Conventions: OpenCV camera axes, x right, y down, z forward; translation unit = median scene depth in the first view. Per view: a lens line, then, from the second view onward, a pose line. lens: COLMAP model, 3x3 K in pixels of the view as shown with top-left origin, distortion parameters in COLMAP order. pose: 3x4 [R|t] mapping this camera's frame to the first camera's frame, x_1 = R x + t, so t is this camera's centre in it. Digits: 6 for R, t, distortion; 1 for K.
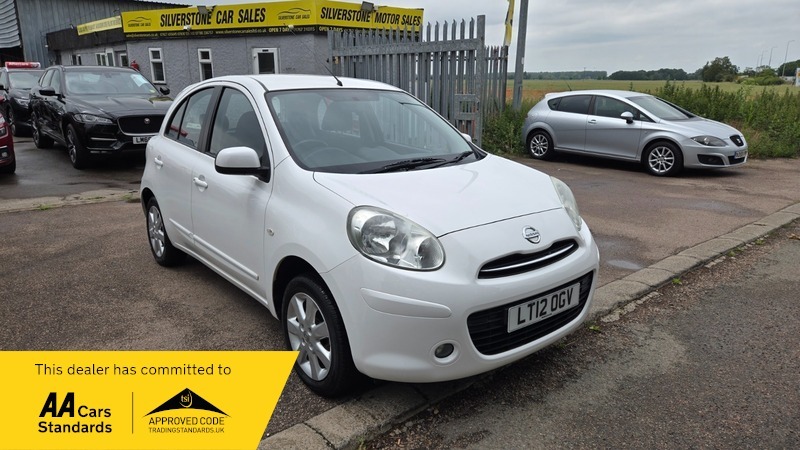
lens RADIAL K [[533.9, 0, 405.9], [0, 533.9, 223.2], [0, 0, 1]] dist [0.067624, -0.067169]
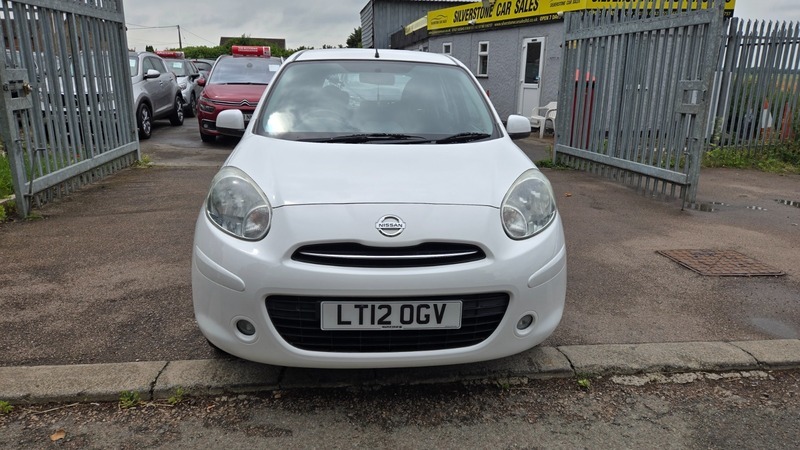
lens RADIAL K [[532.2, 0, 400.0], [0, 532.2, 225.0], [0, 0, 1]] dist [0.073028, -0.068109]
pose [[0.819273, 0.158763, -0.550987, 0.202292], [-0.153763, 0.986540, 0.055631, -0.007787], [0.552403, 0.039145, 0.832658, 0.095732]]
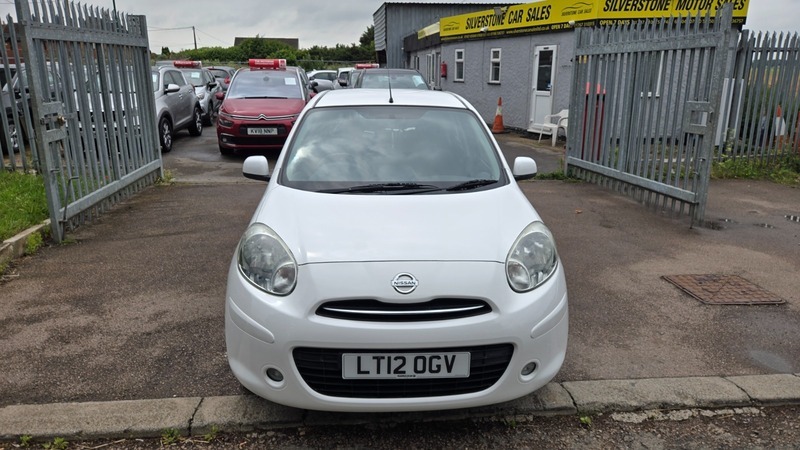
lens RADIAL K [[535.0, 0, 399.3], [0, 535.0, 219.9], [0, 0, 1]] dist [0.070439, -0.071869]
pose [[0.804998, 0.153064, -0.573193, 0.212361], [-0.147602, 0.987438, 0.056389, -0.039075], [0.574624, 0.039211, 0.817478, 0.072613]]
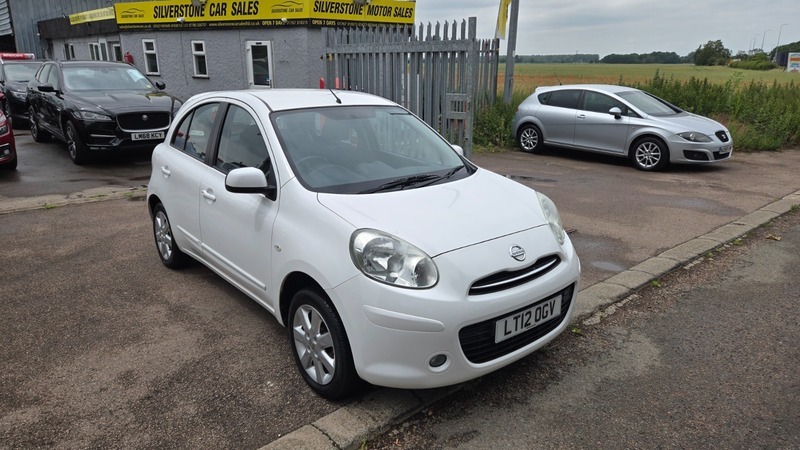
lens RADIAL K [[532.4, 0, 398.6], [0, 532.4, 223.0], [0, 0, 1]] dist [0.070367, -0.068587]
pose [[0.999996, -0.000645, 0.002783, -0.003372], [0.000562, 0.999564, 0.029535, -0.020874], [-0.002801, -0.029533, 0.999560, -0.025881]]
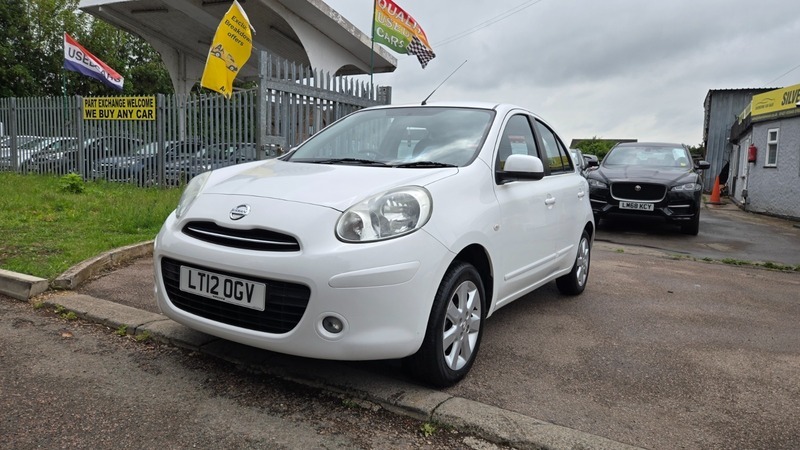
lens RADIAL K [[532.4, 0, 398.6], [0, 532.4, 223.0], [0, 0, 1]] dist [0.070367, -0.068587]
pose [[0.326182, 0.109009, -0.939001, 0.356760], [-0.278363, 0.960362, 0.014794, -0.015191], [0.903393, 0.256558, 0.343597, 0.271213]]
